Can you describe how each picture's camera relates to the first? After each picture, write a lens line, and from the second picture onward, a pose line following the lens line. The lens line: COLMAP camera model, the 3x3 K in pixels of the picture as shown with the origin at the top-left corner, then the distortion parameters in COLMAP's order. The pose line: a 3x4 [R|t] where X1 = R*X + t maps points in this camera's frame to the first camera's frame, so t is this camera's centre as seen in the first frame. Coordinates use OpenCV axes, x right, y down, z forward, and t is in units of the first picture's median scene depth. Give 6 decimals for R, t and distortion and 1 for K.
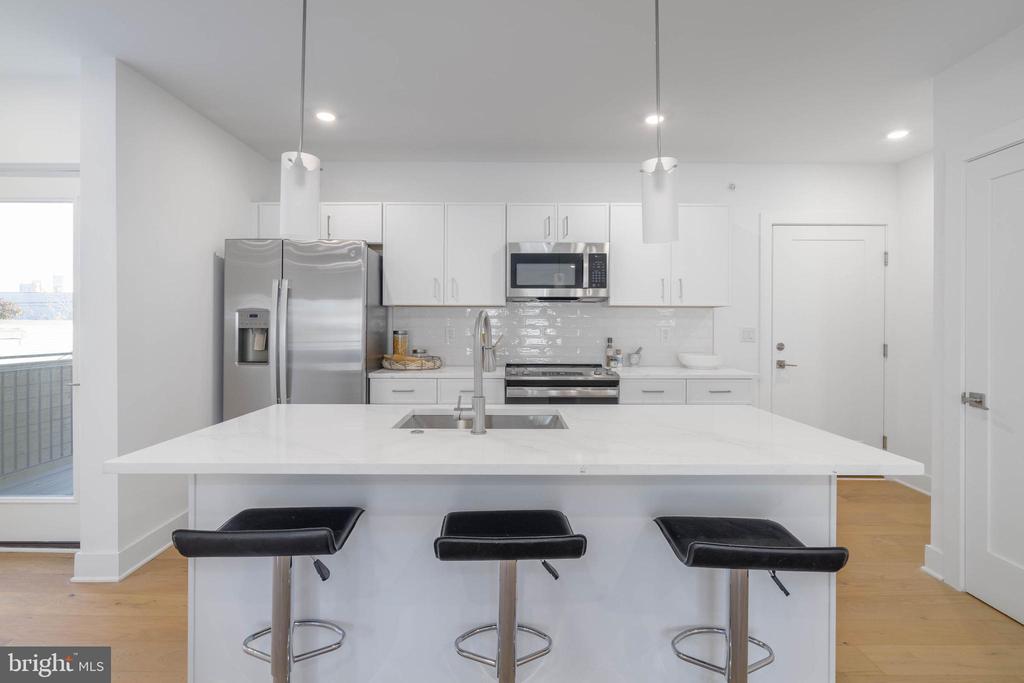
lens RADIAL K [[474.5, 0, 511.7], [0, 474.5, 324.8], [0, 0, 1]] dist [-0.000682, -0.000146]
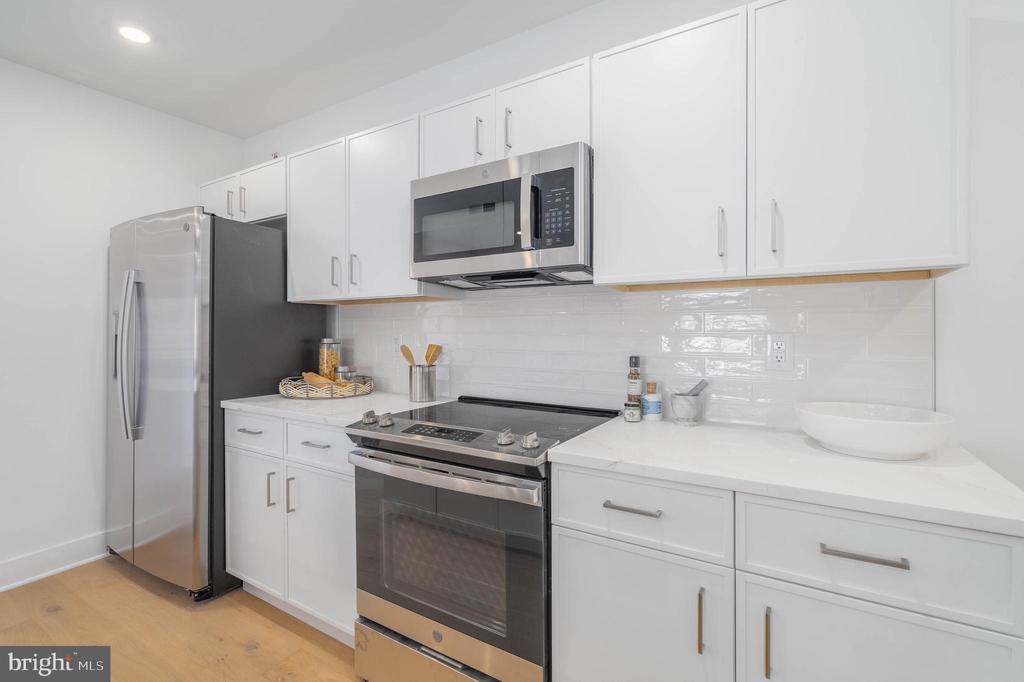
lens RADIAL K [[474.5, 0, 511.7], [0, 474.5, 324.3], [0, 0, 1]] dist [-0.000682, -0.000146]
pose [[0.825832, -0.008633, -0.563850, 0.398051], [0.000790, 0.999900, -0.014152, 0.003193], [0.563915, 0.011241, 0.825756, 0.596648]]
